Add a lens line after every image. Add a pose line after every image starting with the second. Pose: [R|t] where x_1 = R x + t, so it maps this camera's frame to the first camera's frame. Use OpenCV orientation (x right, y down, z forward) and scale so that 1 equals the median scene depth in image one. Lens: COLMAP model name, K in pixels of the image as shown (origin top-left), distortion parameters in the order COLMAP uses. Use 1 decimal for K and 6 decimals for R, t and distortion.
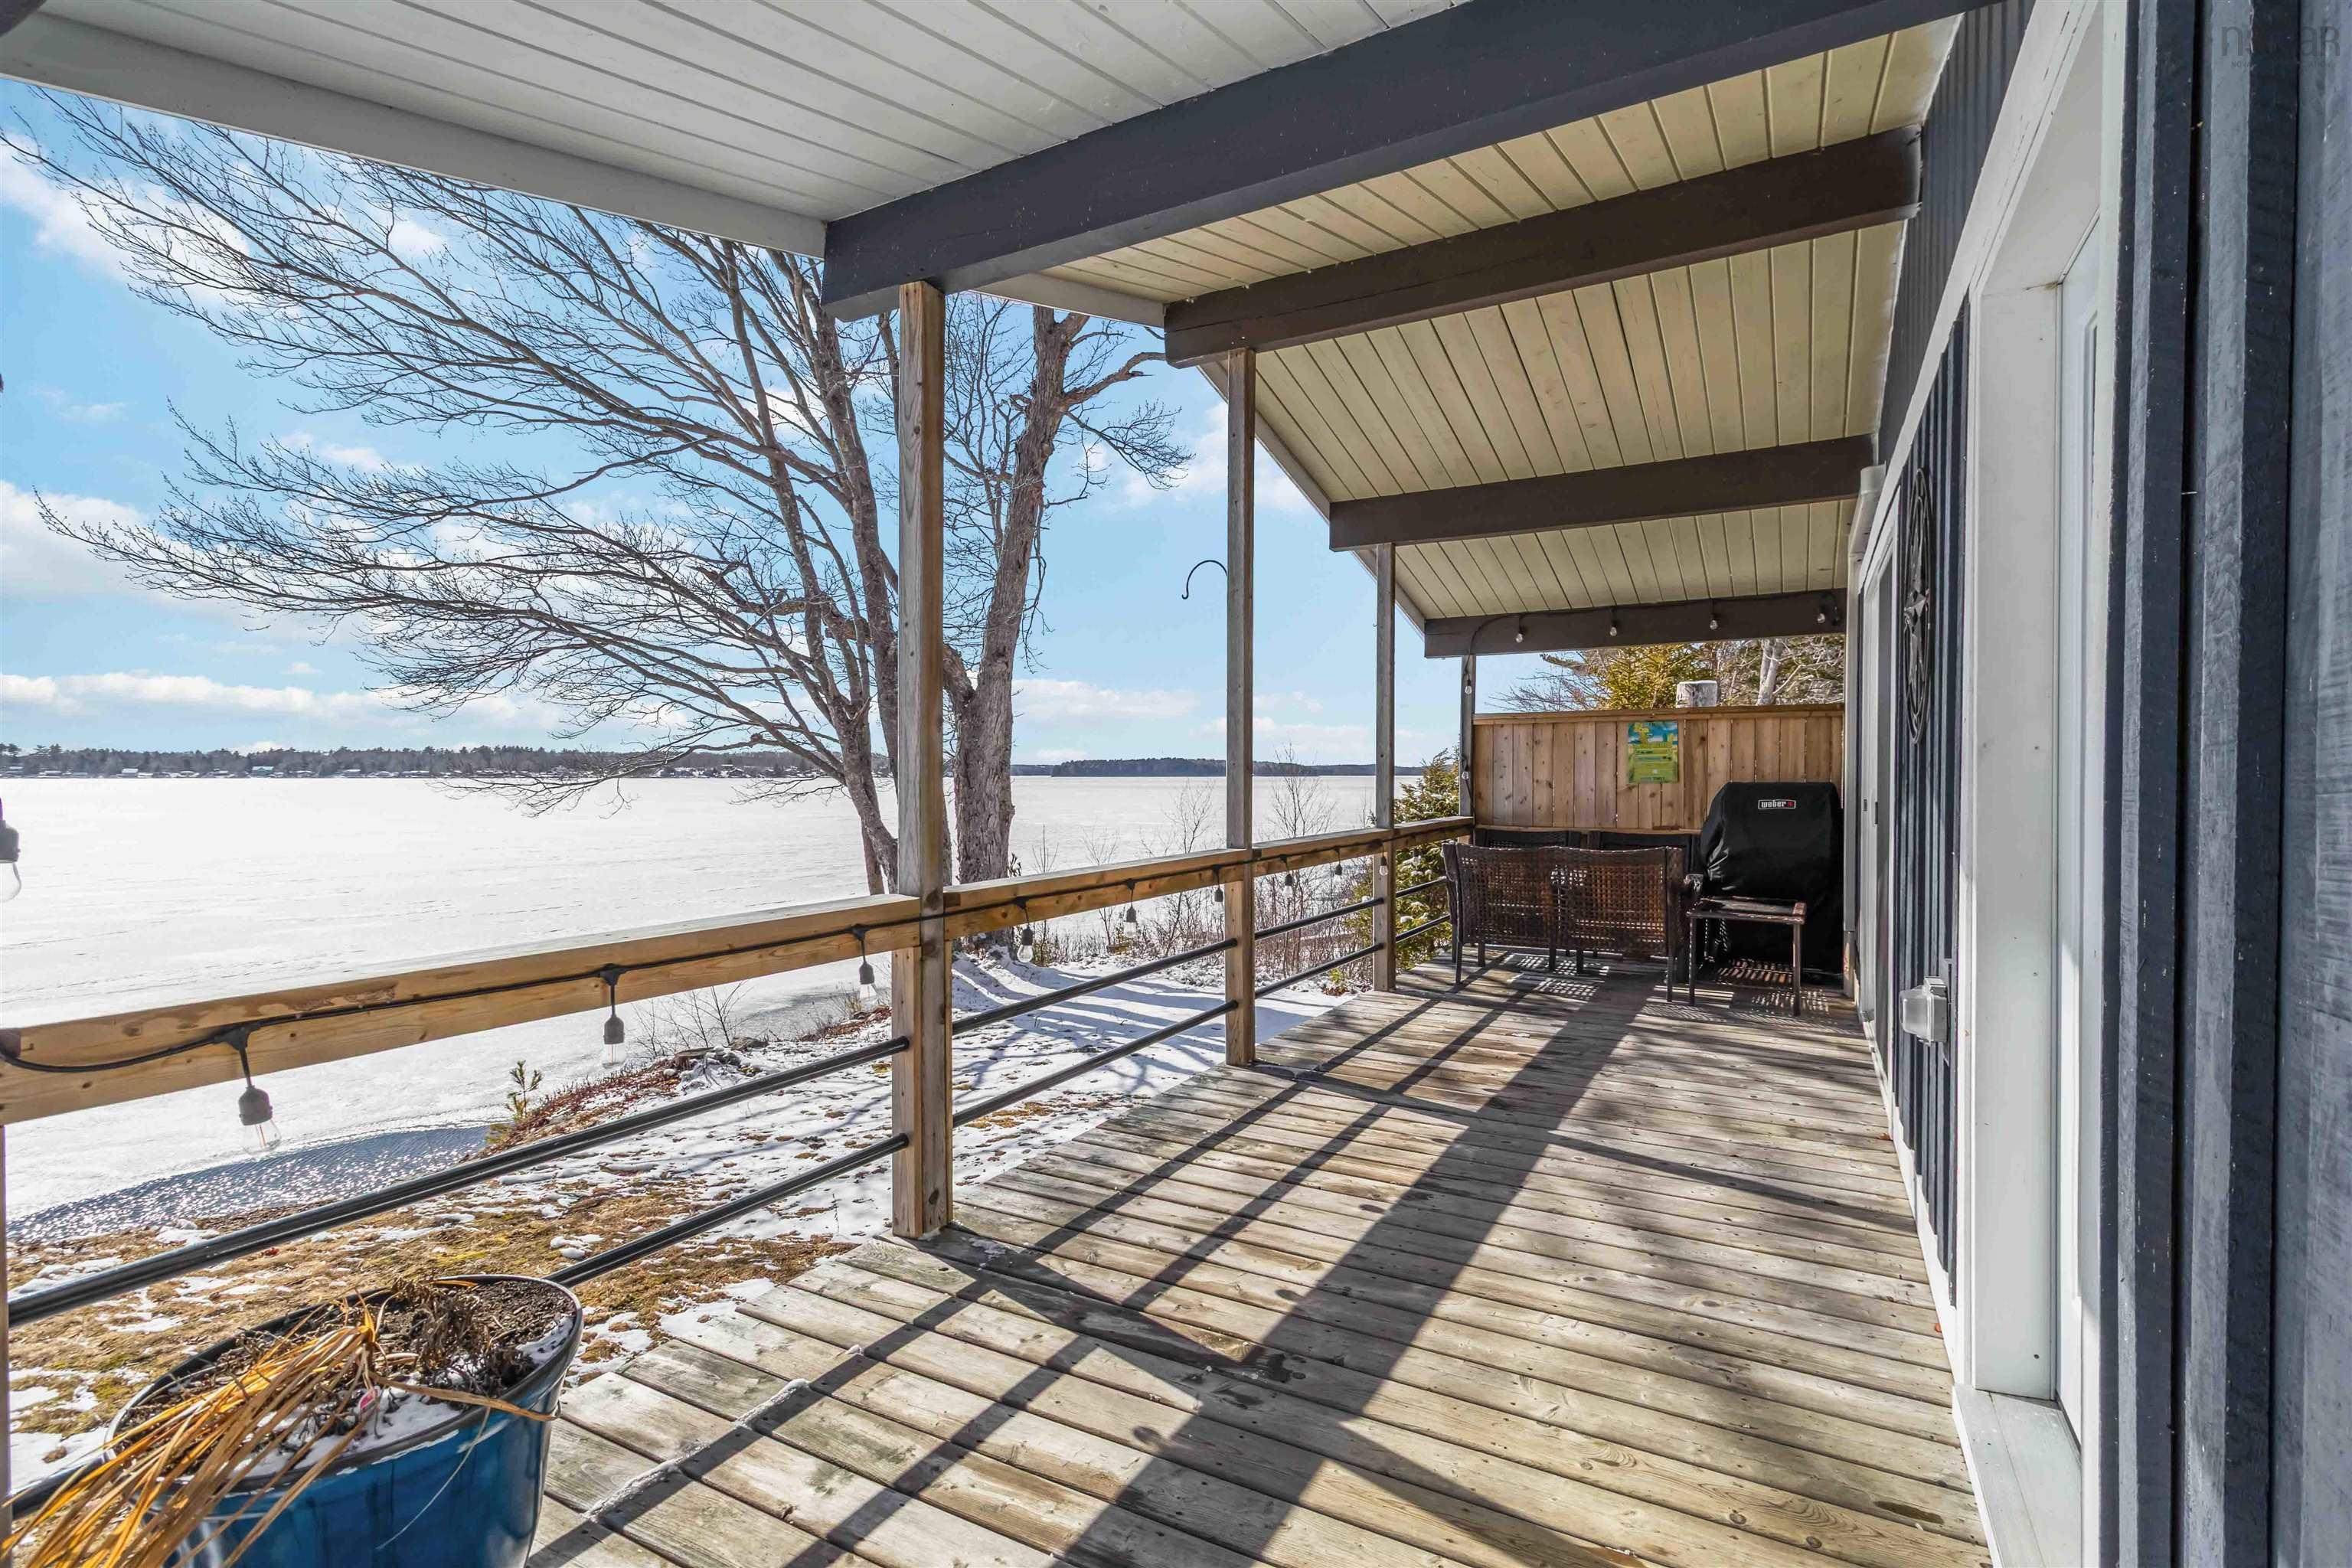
lens RADIAL K [[1100.7, 0, 1164.4], [0, 1100.7, 779.3], [0, 0, 1]] dist [0.000882, 0.001019]
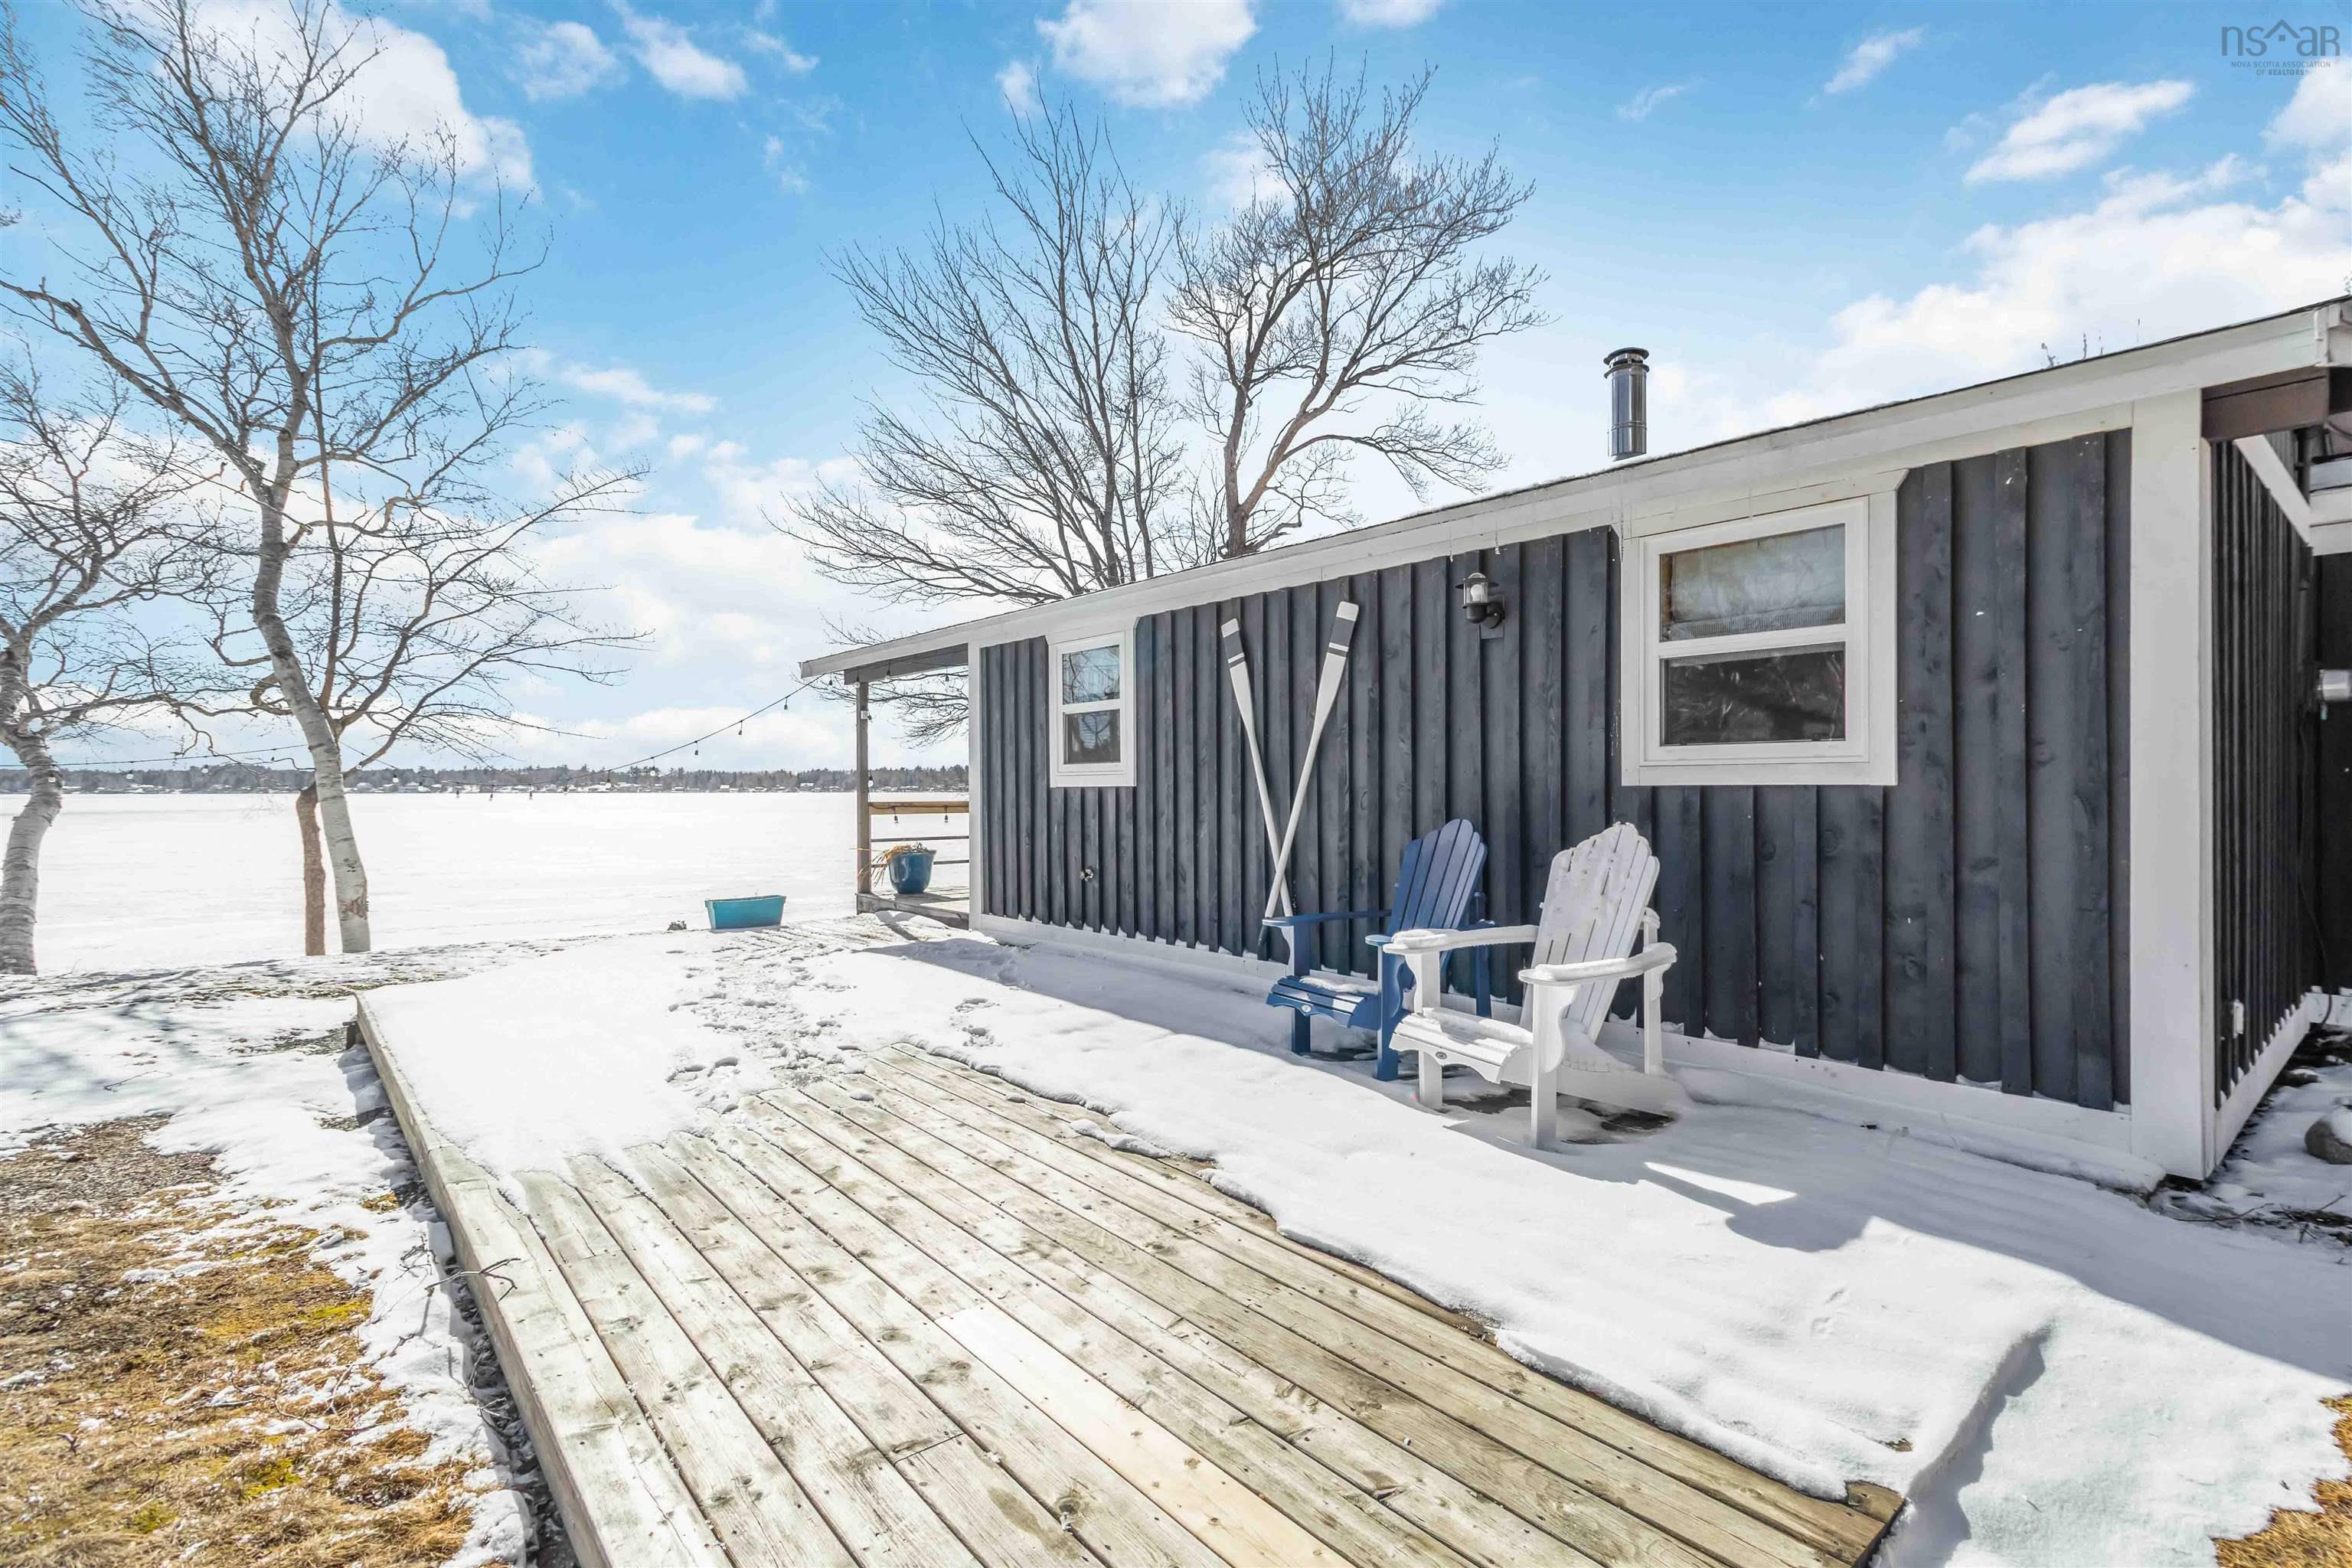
lens RADIAL K [[1100.7, 0, 1185.1], [0, 1100.7, 782.6], [0, 0, 1]] dist [0.000882, 0.001019]
pose [[0.938472, -0.005857, -0.345305, 0.390696], [0.002828, 0.999953, -0.009277, 0.014478], [0.345343, 0.007729, 0.938445, -0.572157]]
